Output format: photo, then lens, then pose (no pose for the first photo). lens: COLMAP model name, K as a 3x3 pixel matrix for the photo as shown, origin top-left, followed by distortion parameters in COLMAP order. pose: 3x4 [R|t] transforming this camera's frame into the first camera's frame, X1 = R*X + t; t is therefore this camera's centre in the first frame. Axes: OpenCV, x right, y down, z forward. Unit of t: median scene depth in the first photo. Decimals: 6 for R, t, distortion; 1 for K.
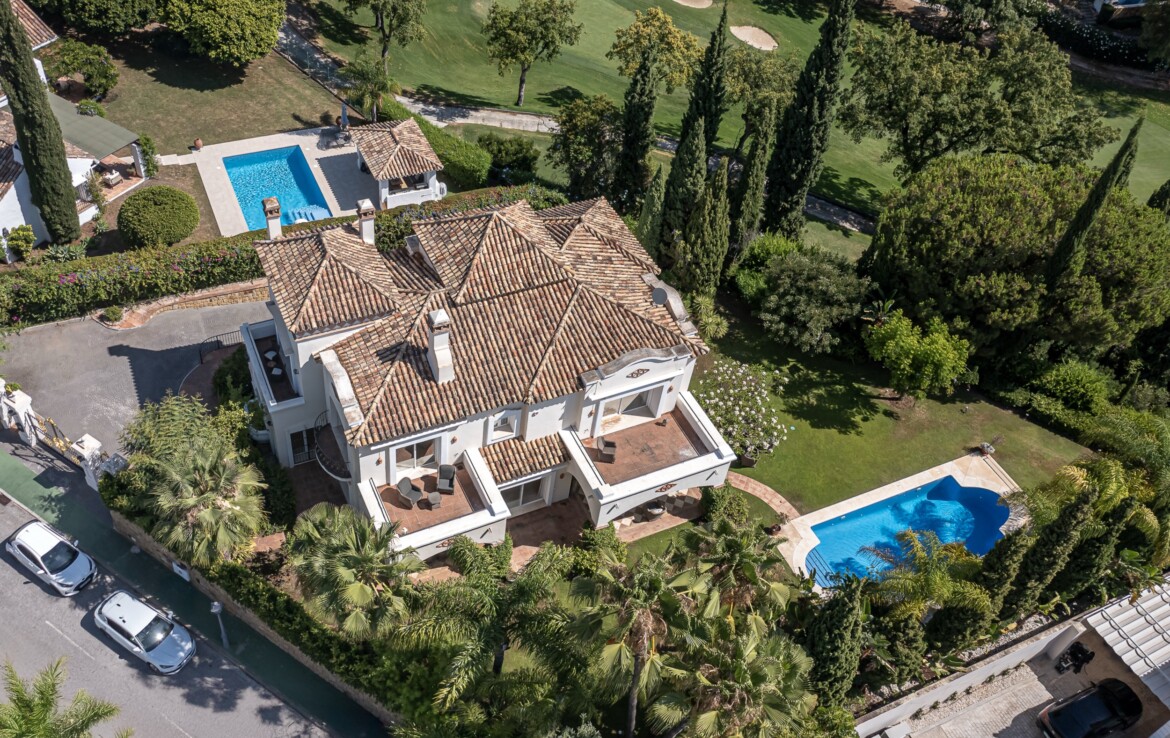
lens RADIAL K [[1012.4, 0, 537.5], [0, 1012.4, 364.4], [0, 0, 1]] dist [0.010345, -0.000138]
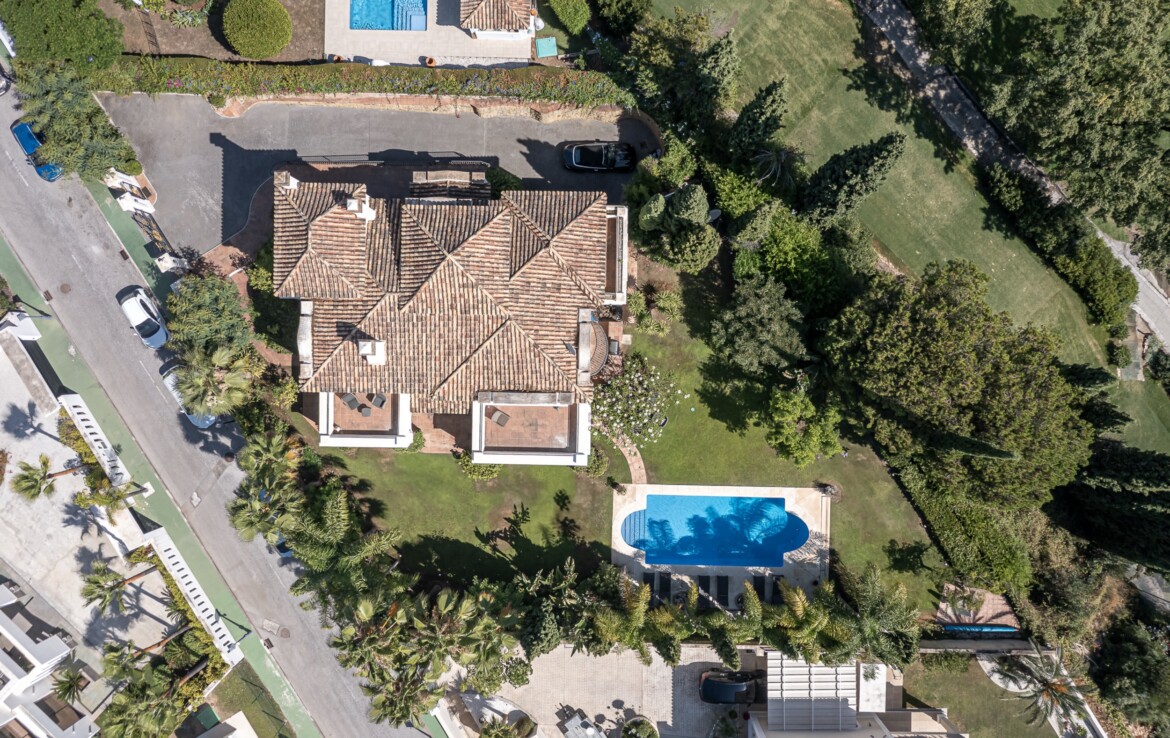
lens RADIAL K [[904.4, 0, 552.5], [0, 904.4, 371.7], [0, 0, 1]] dist [0.003568, -0.001155]
pose [[0.895836, 0.430334, -0.110860, 0.239361], [-0.230757, 0.663674, 0.711539, -0.837638], [0.379775, -0.611841, 0.693846, 0.244250]]
